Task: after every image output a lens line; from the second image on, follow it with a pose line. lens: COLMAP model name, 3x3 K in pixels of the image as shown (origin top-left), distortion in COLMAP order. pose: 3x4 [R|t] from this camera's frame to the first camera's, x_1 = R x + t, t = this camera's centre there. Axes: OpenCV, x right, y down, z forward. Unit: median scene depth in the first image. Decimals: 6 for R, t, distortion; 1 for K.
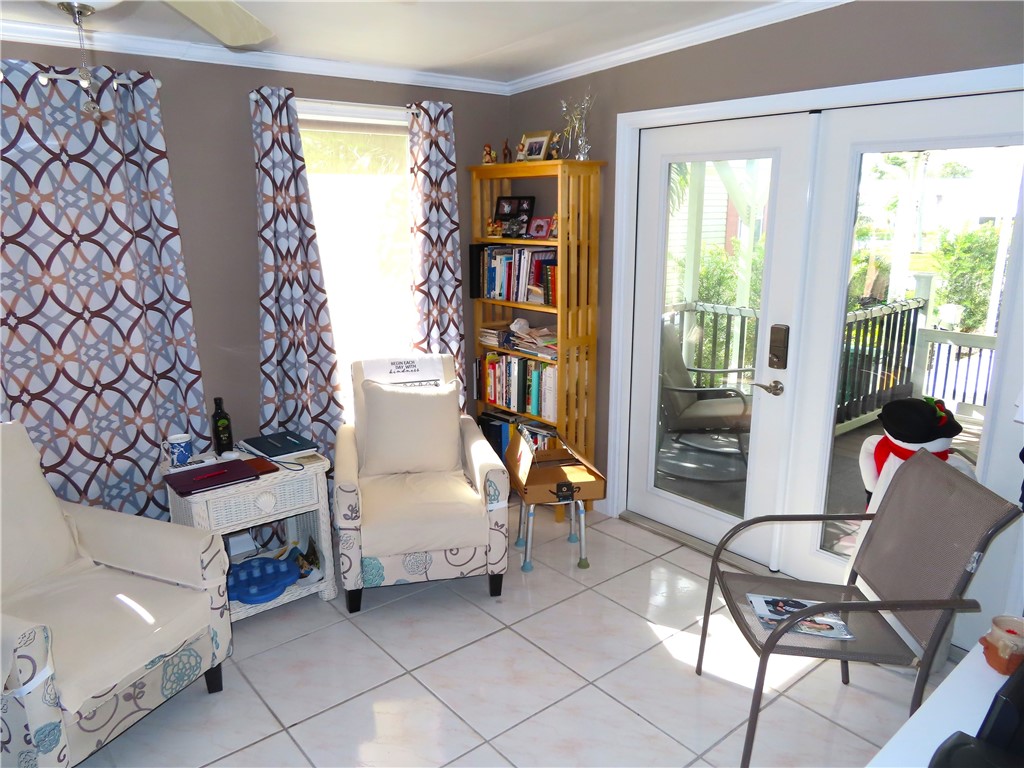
lens RADIAL K [[730.2, 0, 512.0], [0, 730.2, 382.4], [0, 0, 1]] dist [-0.014516, 0.006565]
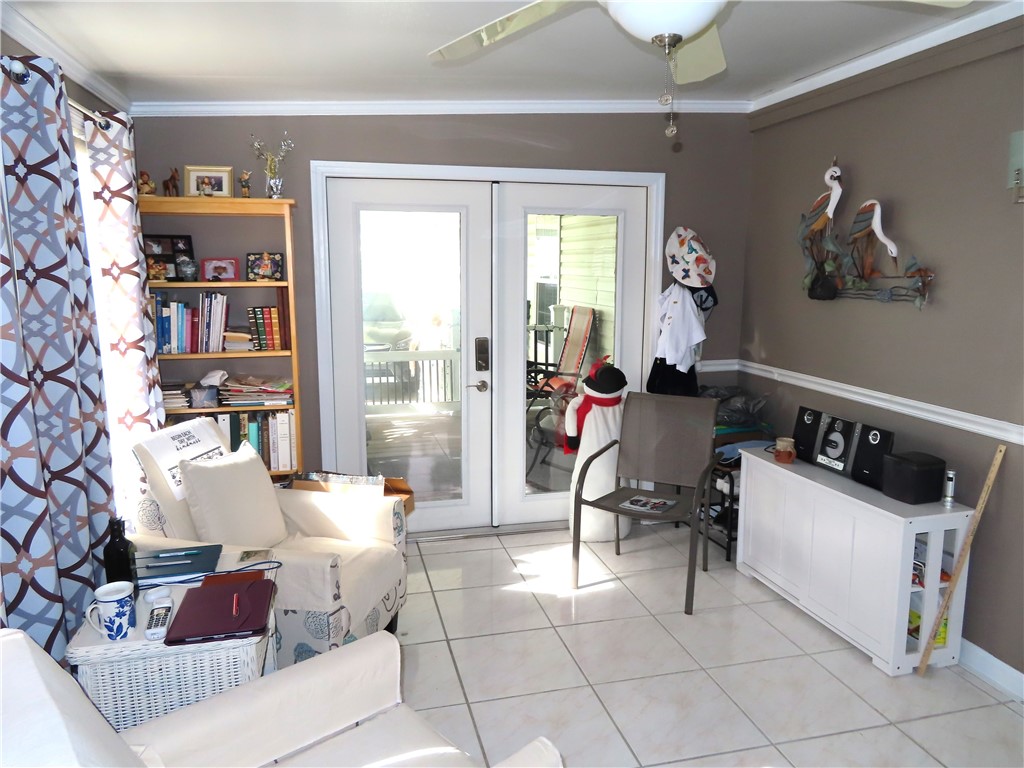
lens RADIAL K [[730.2, 0, 509.4], [0, 730.2, 385.3], [0, 0, 1]] dist [-0.014516, 0.006565]
pose [[0.435038, -0.143461, 0.888910, -0.662617], [0.207128, 0.976695, 0.056259, -0.048769], [-0.876265, 0.159643, 0.454614, 0.304525]]
